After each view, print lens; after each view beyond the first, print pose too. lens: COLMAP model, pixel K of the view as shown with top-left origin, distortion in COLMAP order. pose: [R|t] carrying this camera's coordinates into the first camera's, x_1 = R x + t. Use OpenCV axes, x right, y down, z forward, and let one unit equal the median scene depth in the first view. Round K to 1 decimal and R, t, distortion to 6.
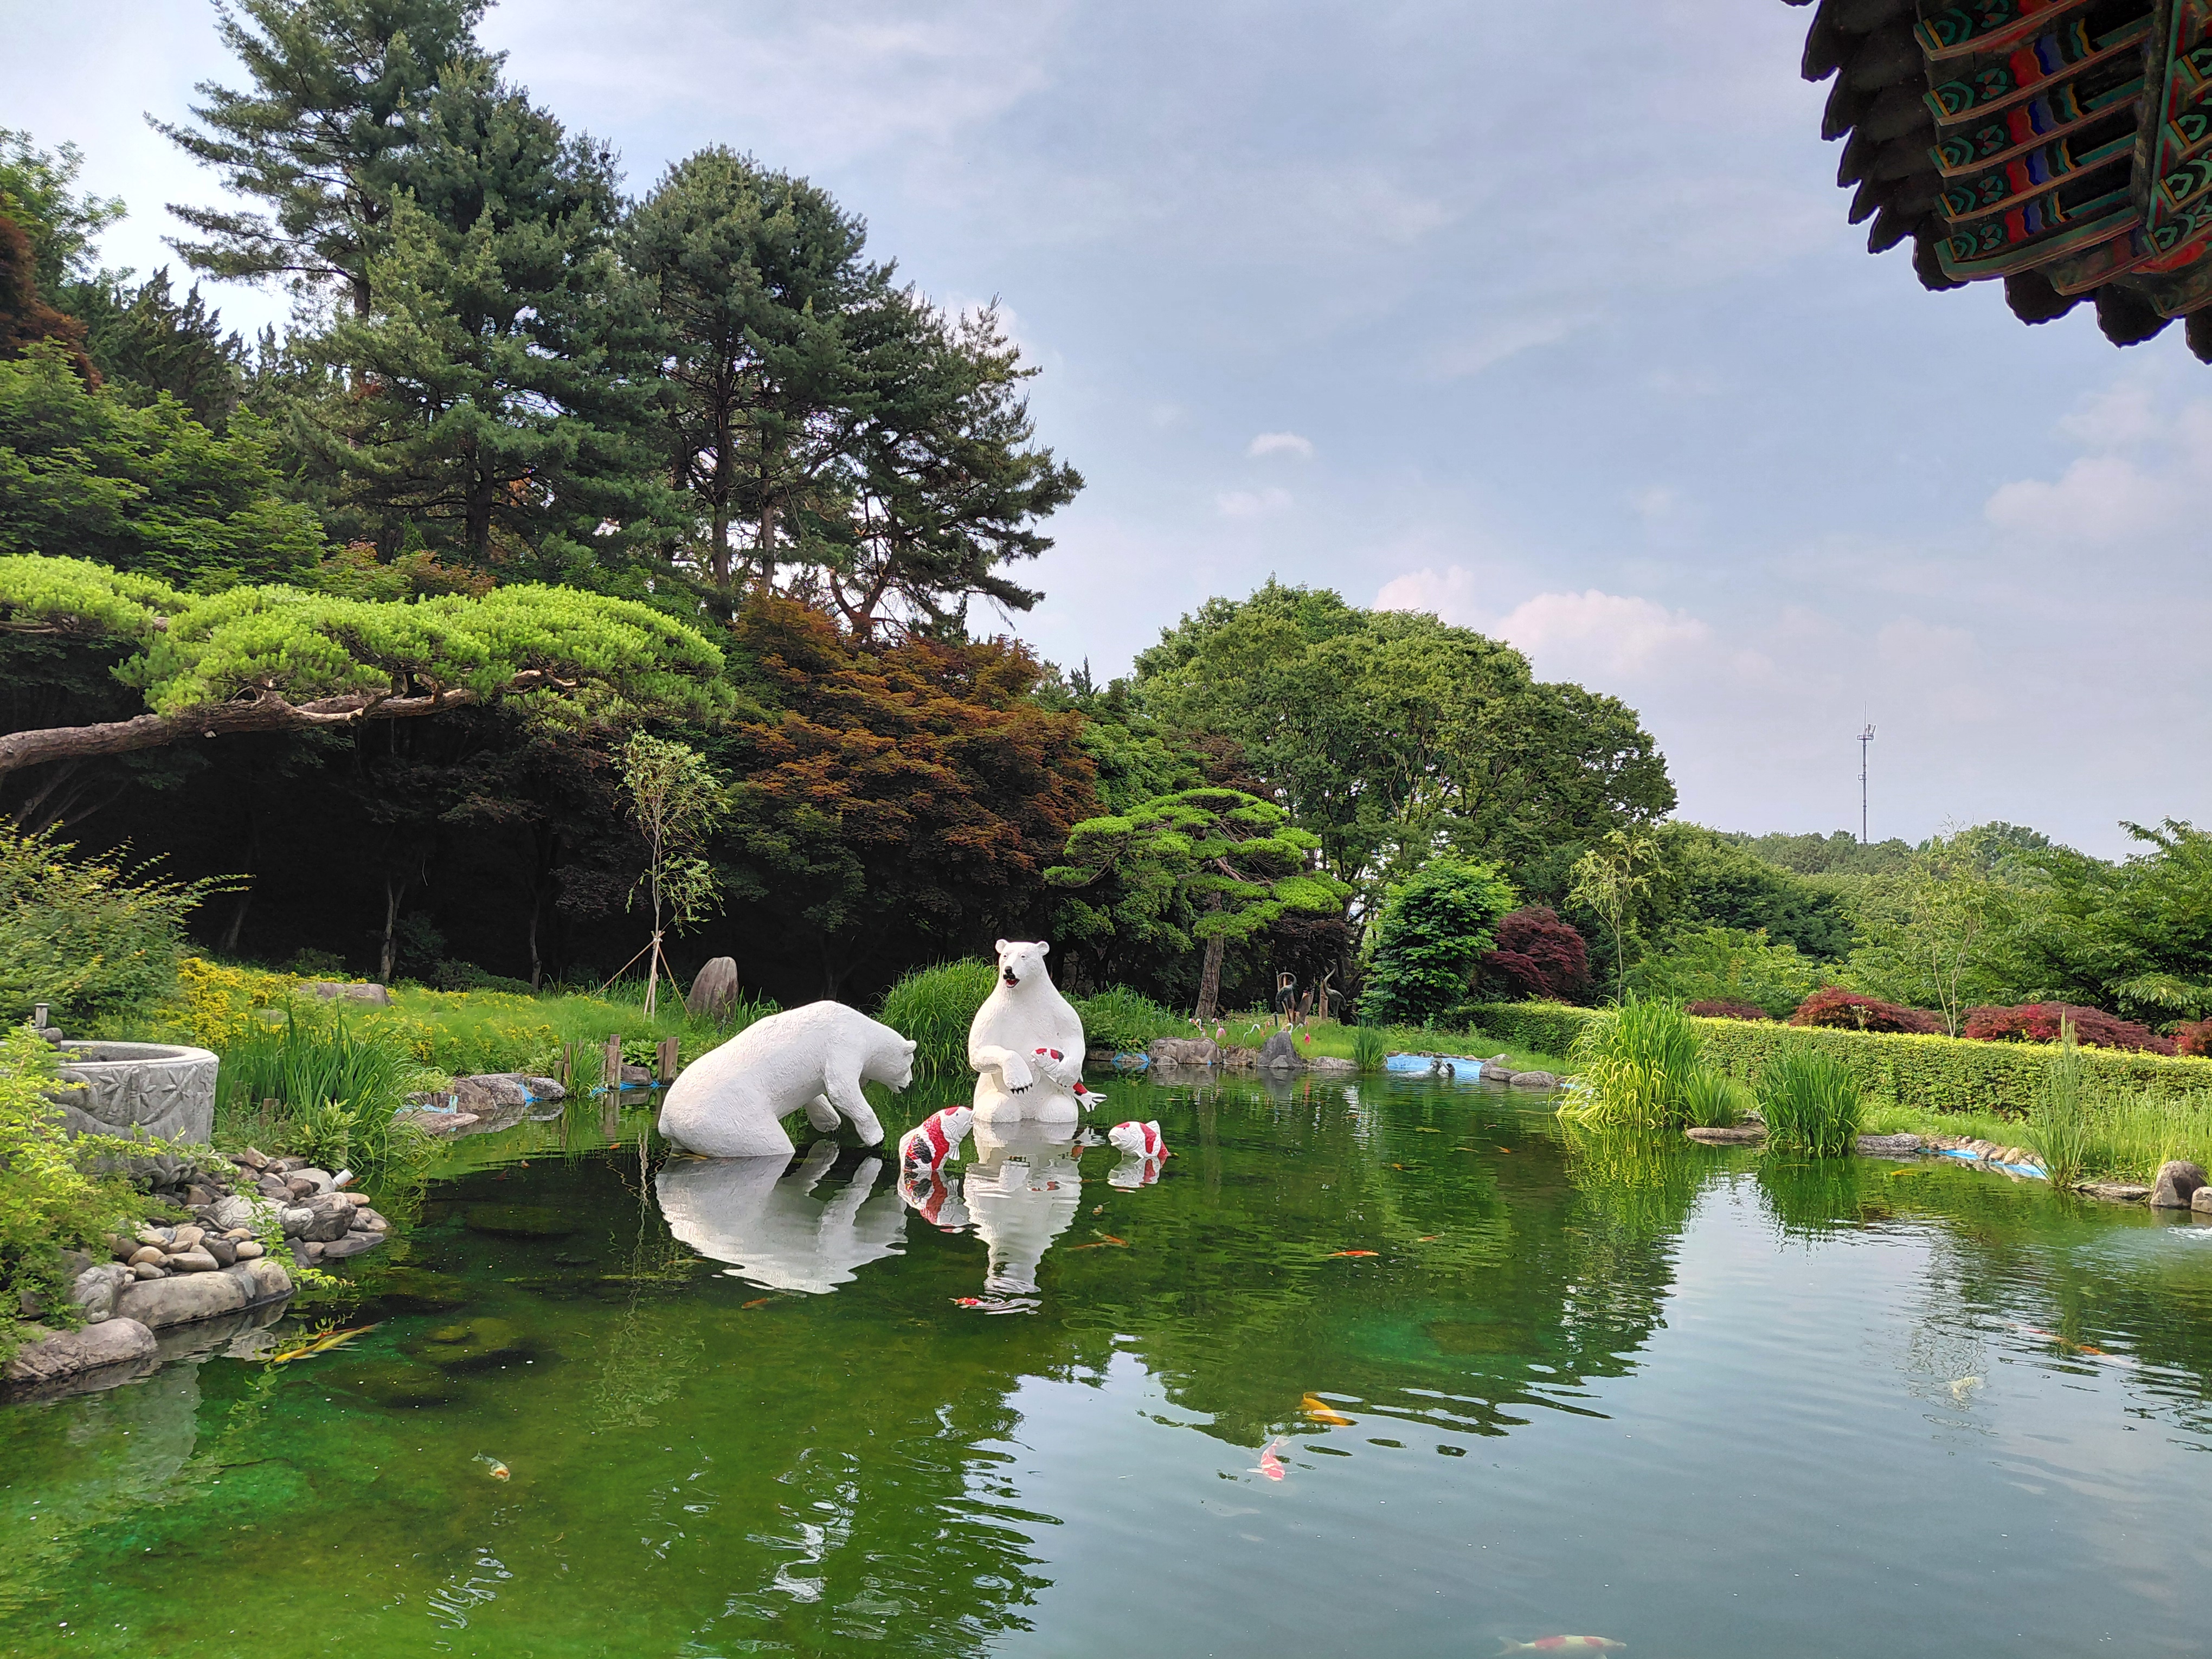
lens RADIAL K [[1606.9, 0, 1106.0], [0, 1606.9, 829.5], [0, 0, 1]] dist [0.002558, 0.001311]
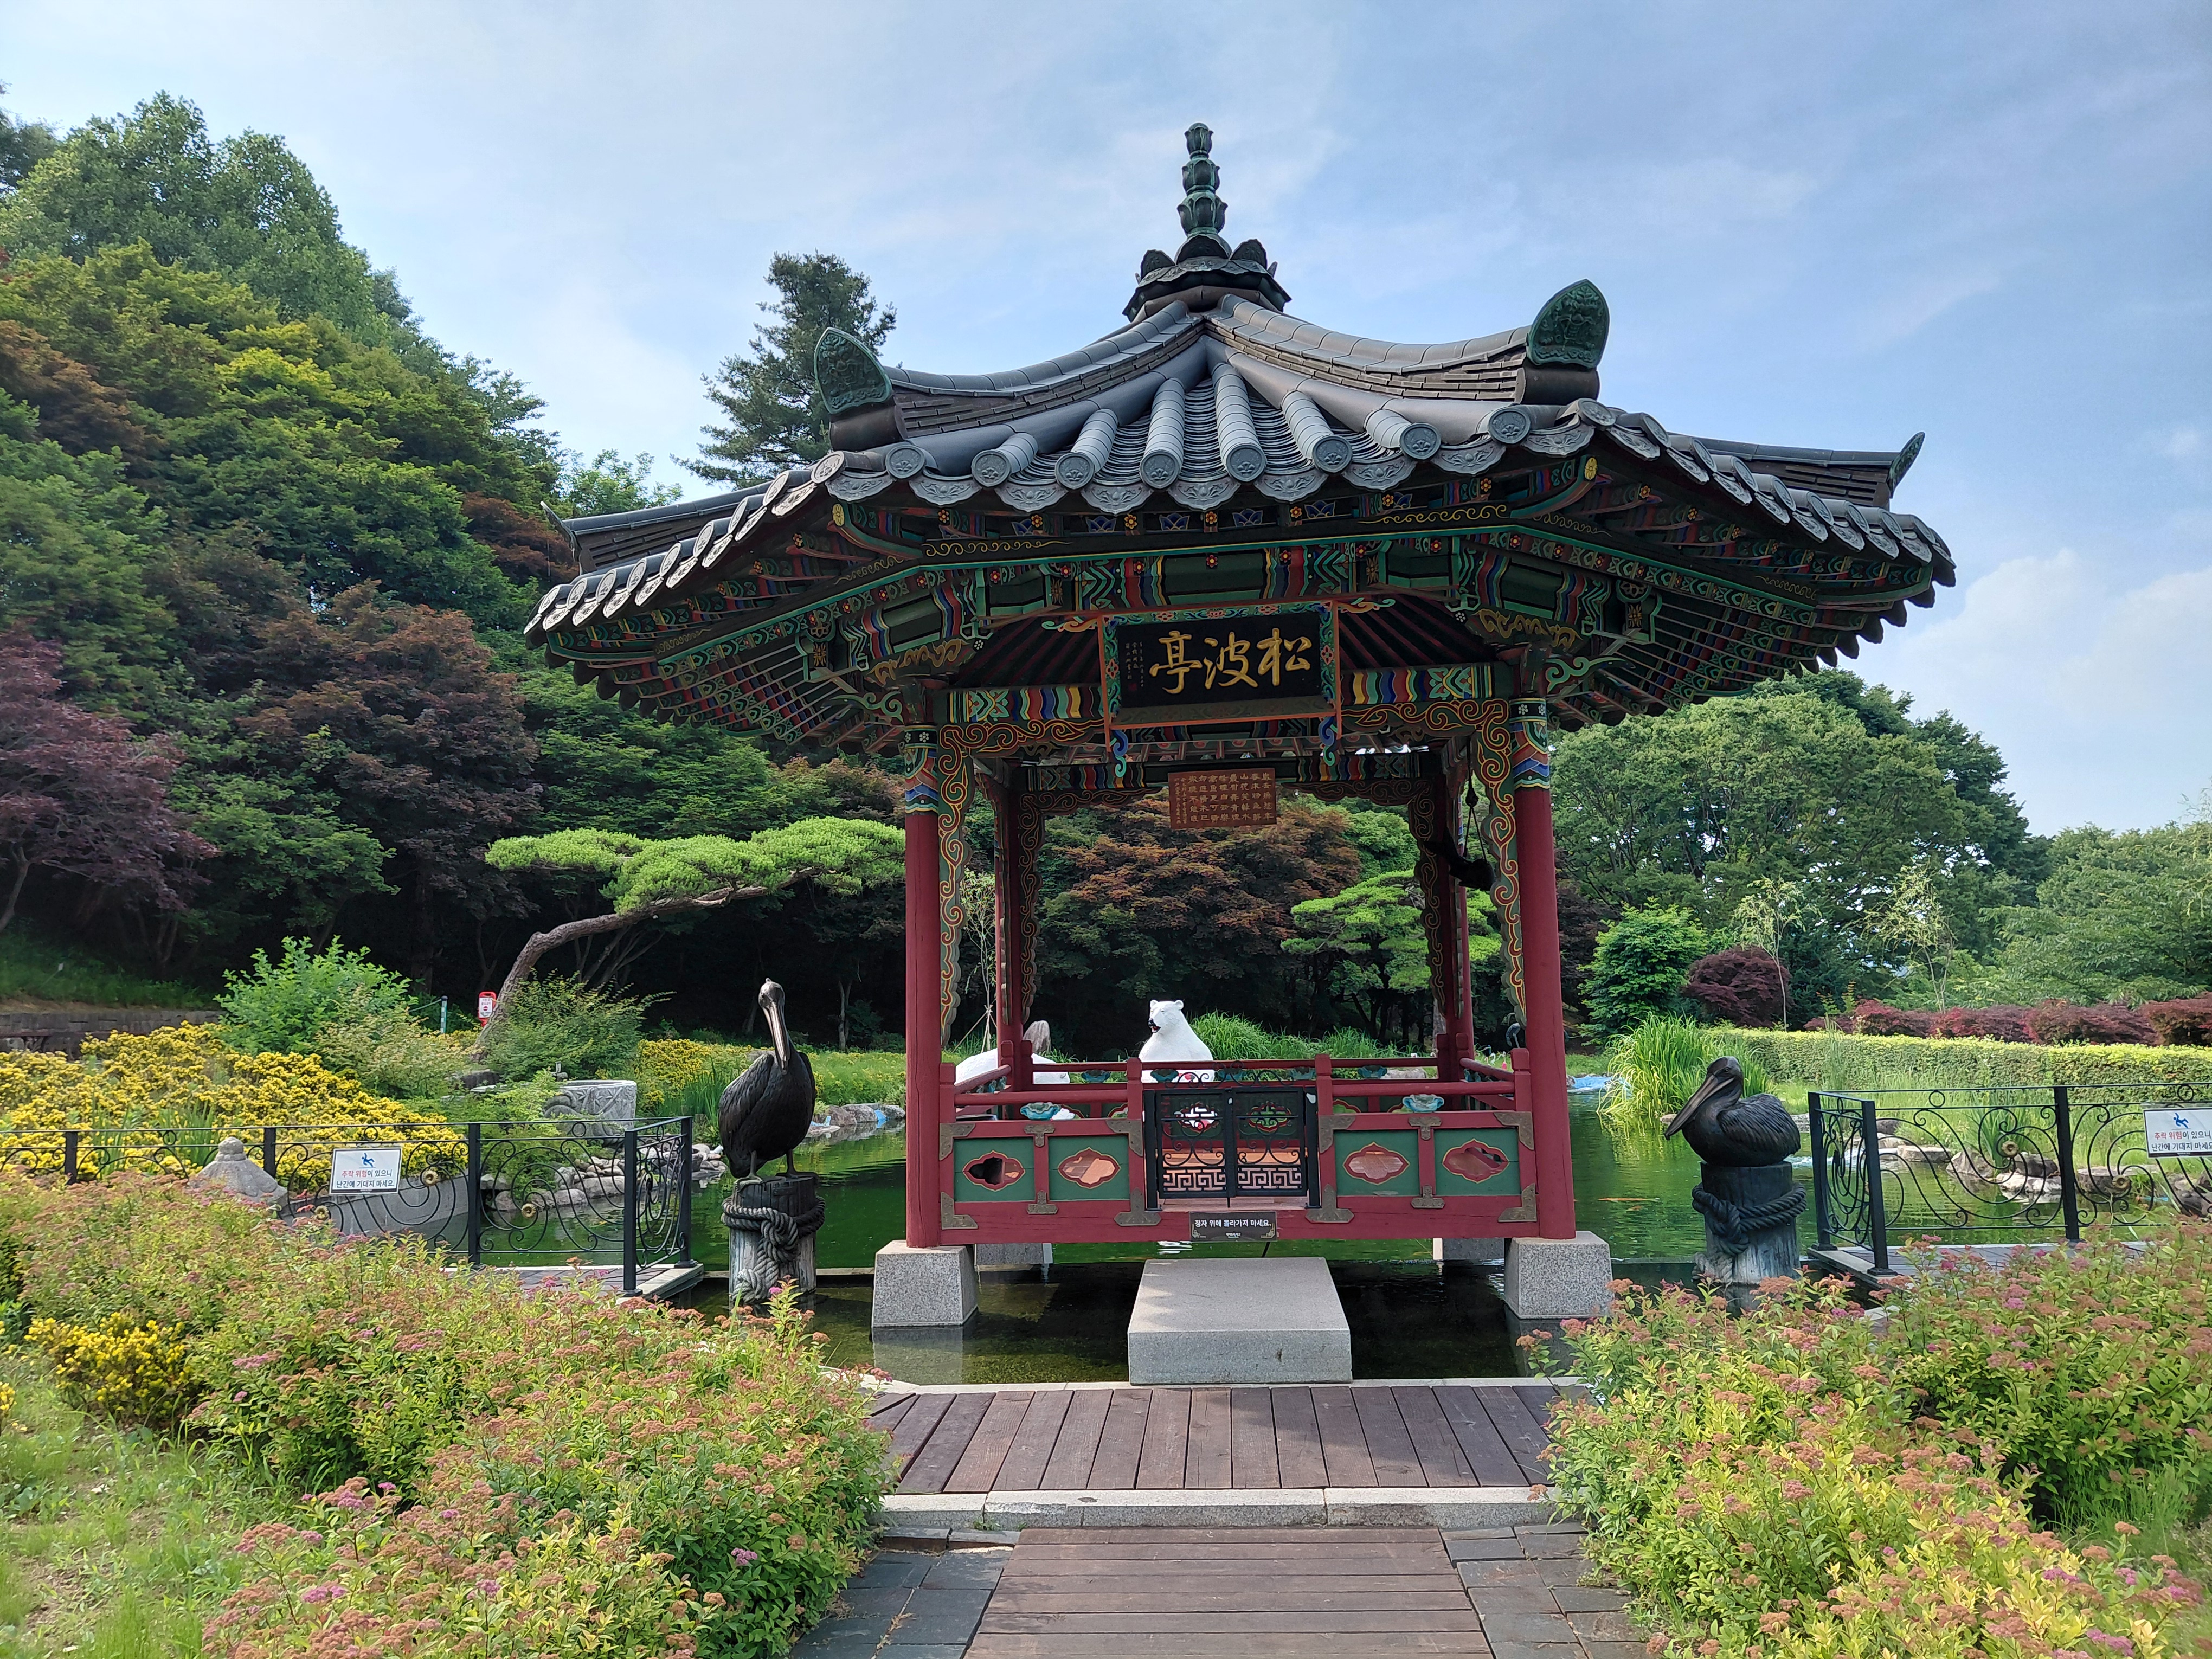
lens RADIAL K [[1571.1, 0, 1106.0], [0, 1571.1, 829.5], [0, 0, 1]] dist [0.088596, 0.000105]
pose [[0.942525, -0.086366, -0.322781, 0.242976], [0.074635, 0.996027, -0.048570, -0.014346], [0.325694, 0.021688, 0.945227, -0.256751]]
